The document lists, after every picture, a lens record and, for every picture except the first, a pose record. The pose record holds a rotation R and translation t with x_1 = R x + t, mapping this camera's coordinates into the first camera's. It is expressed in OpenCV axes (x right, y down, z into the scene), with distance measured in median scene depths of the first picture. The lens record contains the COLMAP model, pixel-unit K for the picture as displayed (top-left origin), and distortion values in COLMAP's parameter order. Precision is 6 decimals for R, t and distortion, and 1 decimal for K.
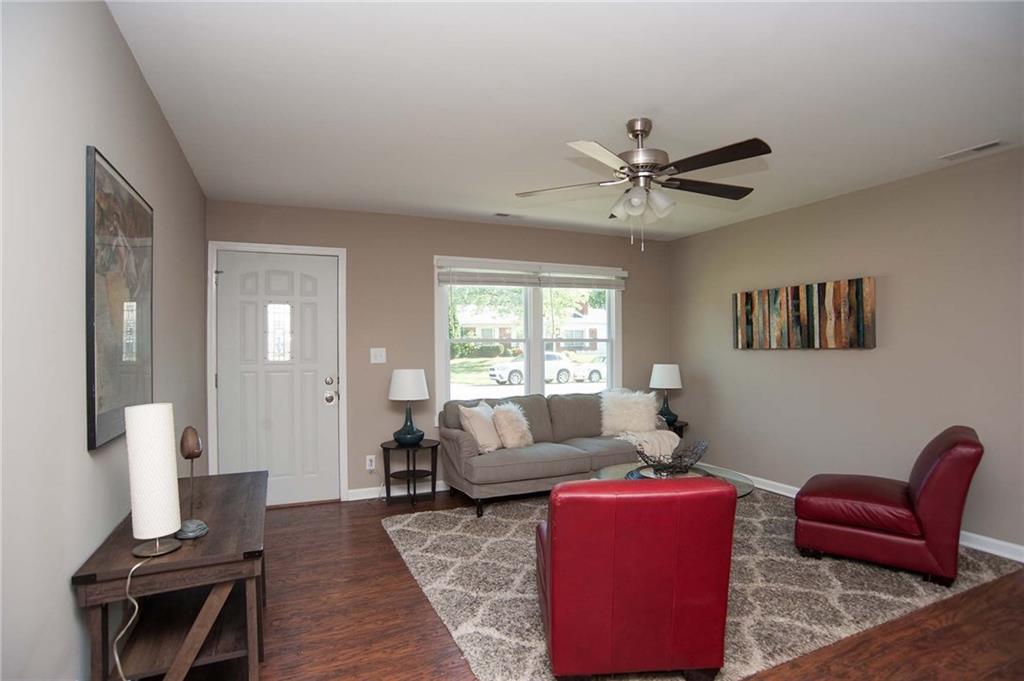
lens RADIAL K [[524.6, 0, 513.0], [0, 524.6, 350.2], [0, 0, 1]] dist [-0.117374, 0.060723]
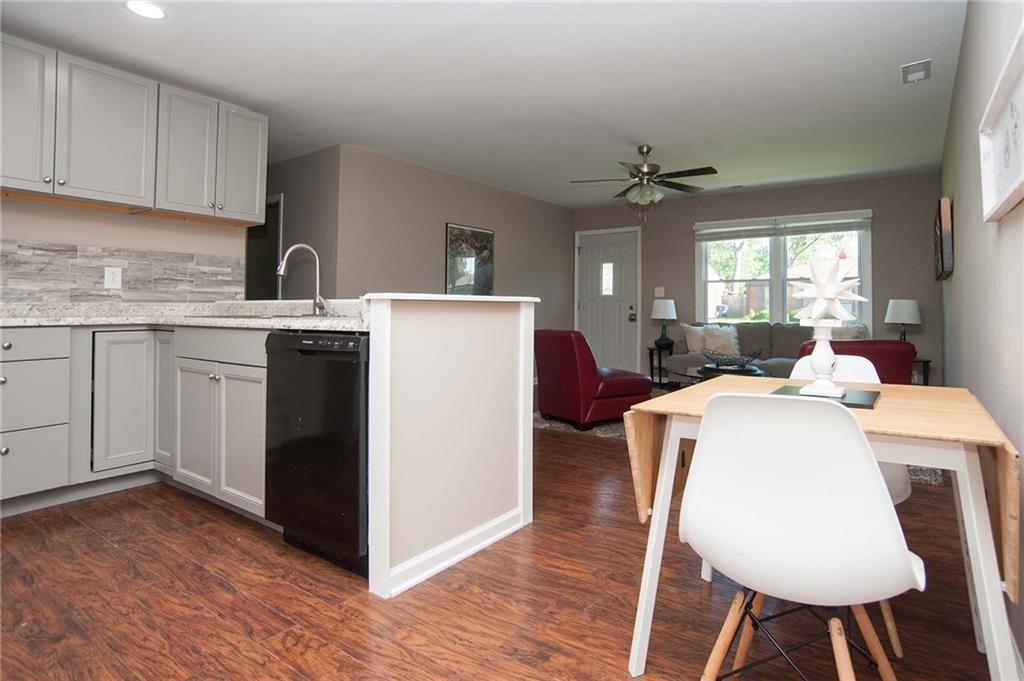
lens RADIAL K [[553.0, 0, 545.9], [0, 553.0, 296.5], [0, 0, 1]] dist [-0.073727, 0.039331]
pose [[0.520080, -0.010223, -0.854056, 1.019623], [-0.014406, 0.999681, -0.020738, 0.065710], [0.853996, 0.023089, 0.519767, -0.152397]]
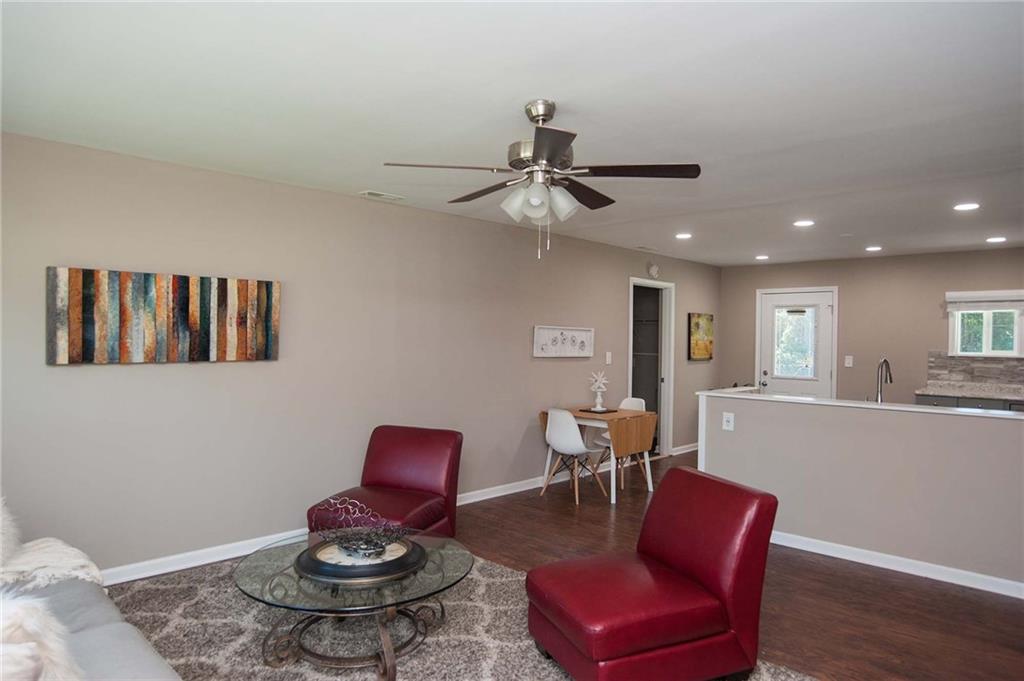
lens RADIAL K [[635.7, 0, 509.5], [0, 635.7, 340.7], [0, 0, 1]] dist [-0.100783, 0.076880]
pose [[-0.361531, -0.001001, 0.932360, -0.427836], [-0.004346, 0.999990, -0.000612, -0.034327], [-0.932350, -0.004274, -0.361531, 0.871043]]
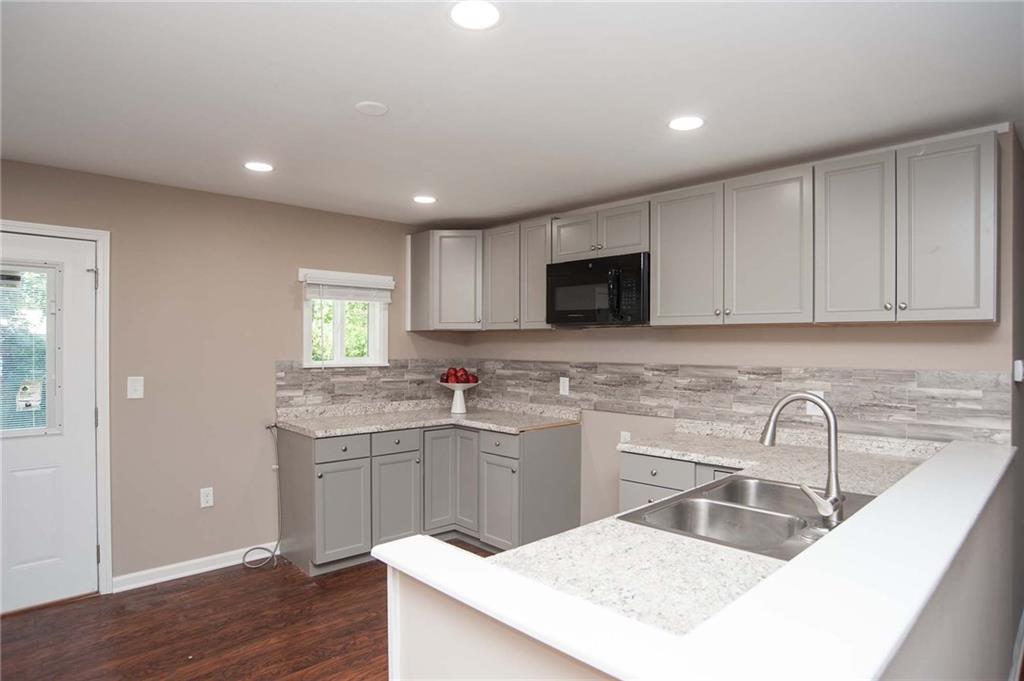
lens RADIAL K [[578.5, 0, 537.6], [0, 578.5, 344.1], [0, 0, 1]] dist [-0.092648, 0.058673]
pose [[-0.941590, 0.003917, -0.336739, 0.600197], [0.001288, 0.999967, 0.008029, -0.047646], [0.336759, 0.007126, -0.941564, 0.265180]]
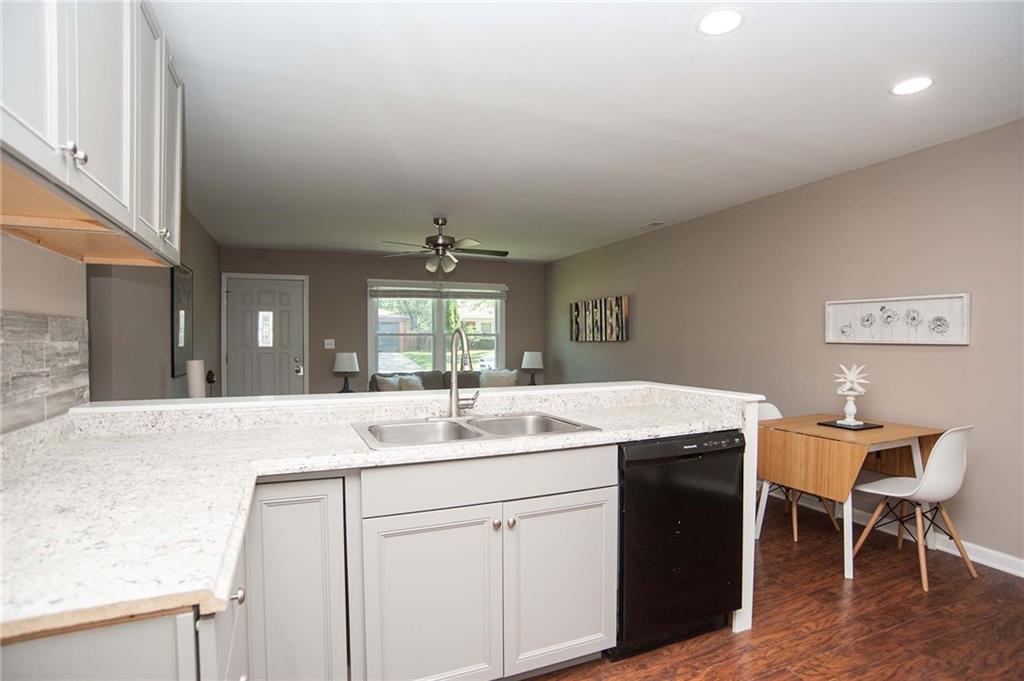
lens RADIAL K [[524.6, 0, 513.0], [0, 524.6, 350.2], [0, 0, 1]] dist [-0.117374, 0.060723]
pose [[0.999480, 0.007075, -0.031452, 0.354500], [-0.006687, 0.999900, 0.012429, 0.006128], [0.031537, -0.012212, 0.999428, -0.554331]]
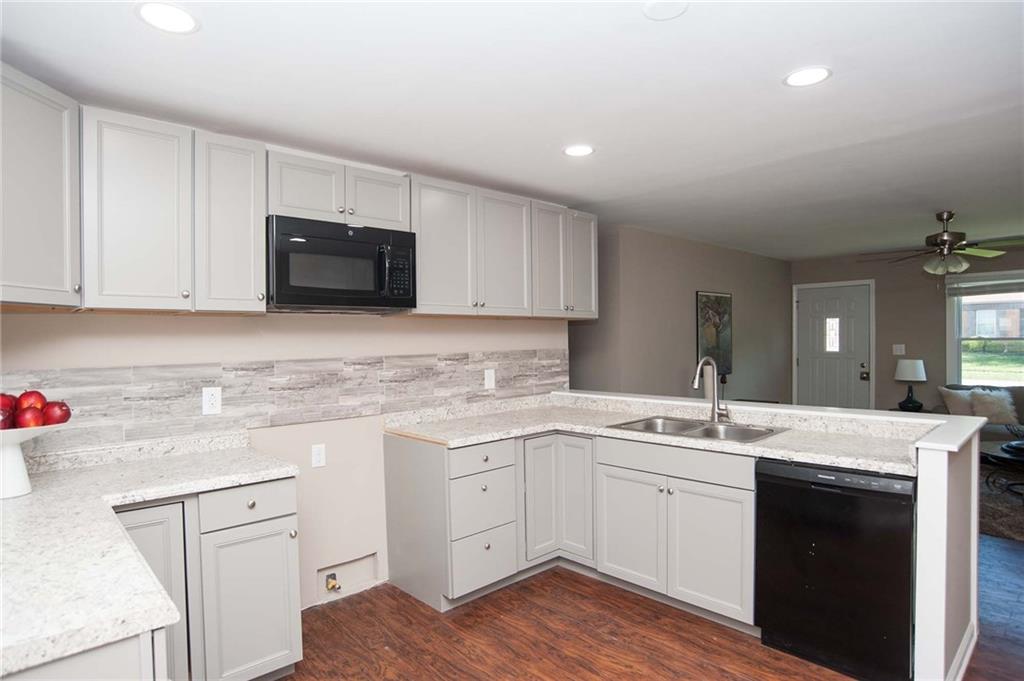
lens RADIAL K [[569.7, 0, 512.0], [0, 569.7, 340.5], [0, 0, 1]] dist [-0.111224, 0.056720]
pose [[0.306312, 0.008745, -0.951891, 0.912154], [0.005014, 0.999929, 0.010800, -0.039376], [0.951918, -0.008081, 0.306246, -0.529070]]
